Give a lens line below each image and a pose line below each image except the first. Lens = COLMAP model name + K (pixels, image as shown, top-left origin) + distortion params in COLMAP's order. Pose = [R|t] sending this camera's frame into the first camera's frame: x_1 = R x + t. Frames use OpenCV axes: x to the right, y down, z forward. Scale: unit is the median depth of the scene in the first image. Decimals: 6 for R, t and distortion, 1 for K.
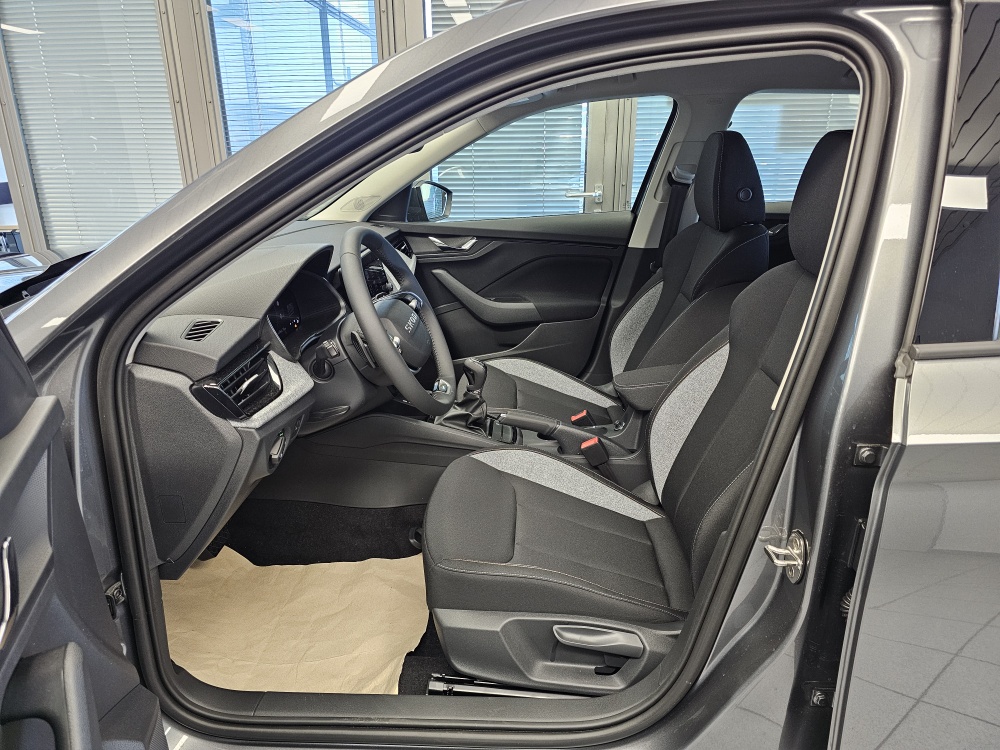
lens RADIAL K [[674.6, 0, 500.2], [0, 674.6, 350.8], [0, 0, 1]] dist [0.004501, 0.000254]
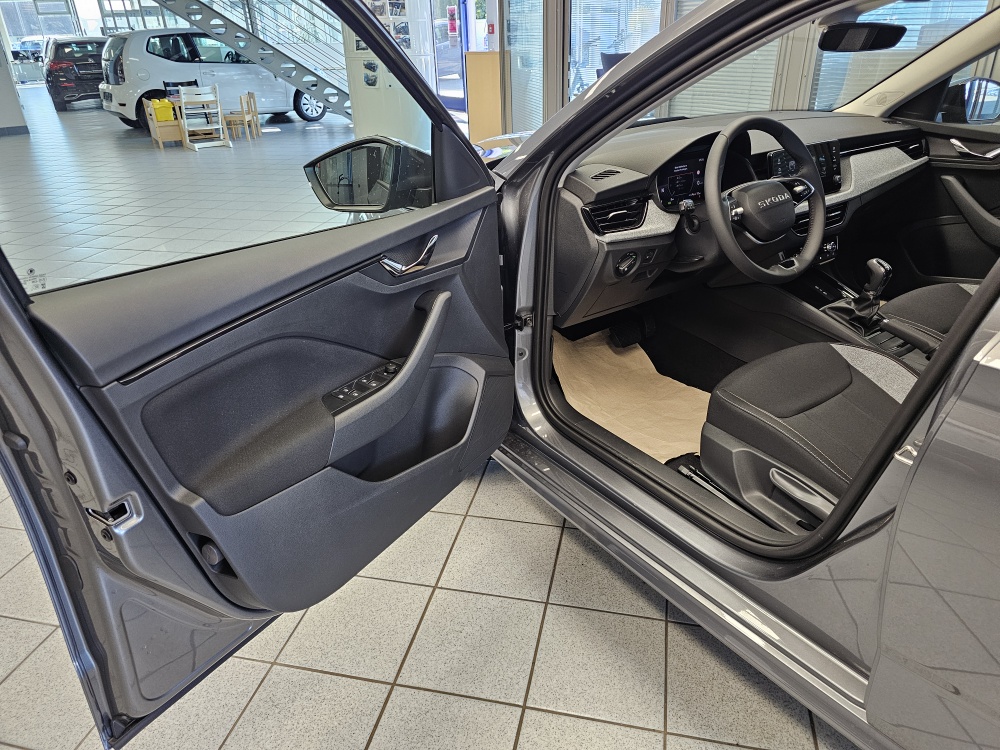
lens RADIAL K [[682.6, 0, 500.0], [0, 682.6, 375.0], [0, 0, 1]] dist [-0.006808, -0.004955]
pose [[0.601594, 0.351928, -0.717099, 0.605752], [-0.212280, 0.935874, 0.281208, 0.008567], [0.770079, -0.016947, 0.637723, -0.162383]]
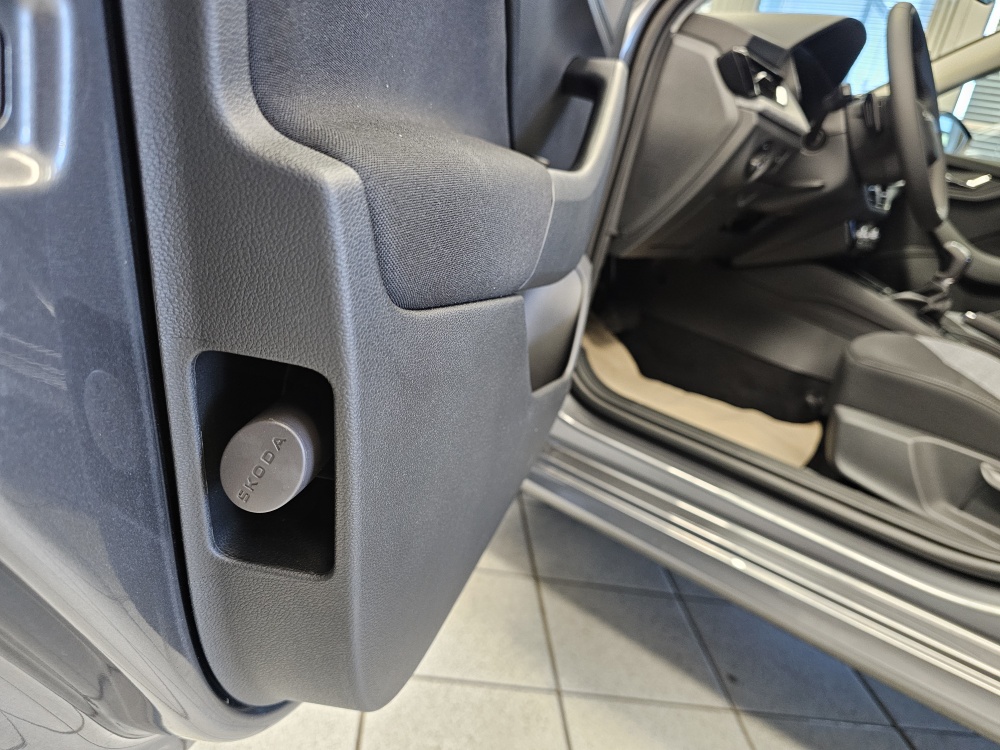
lens RADIAL K [[707.8, 0, 500.0], [0, 707.8, 375.0], [0, 0, 1]] dist [0.003193, 0.000705]
pose [[0.797460, 0.352713, -0.489542, -0.007776], [-0.372781, 0.925983, 0.059911, 0.474554], [0.474439, 0.134715, 0.869919, -0.056215]]
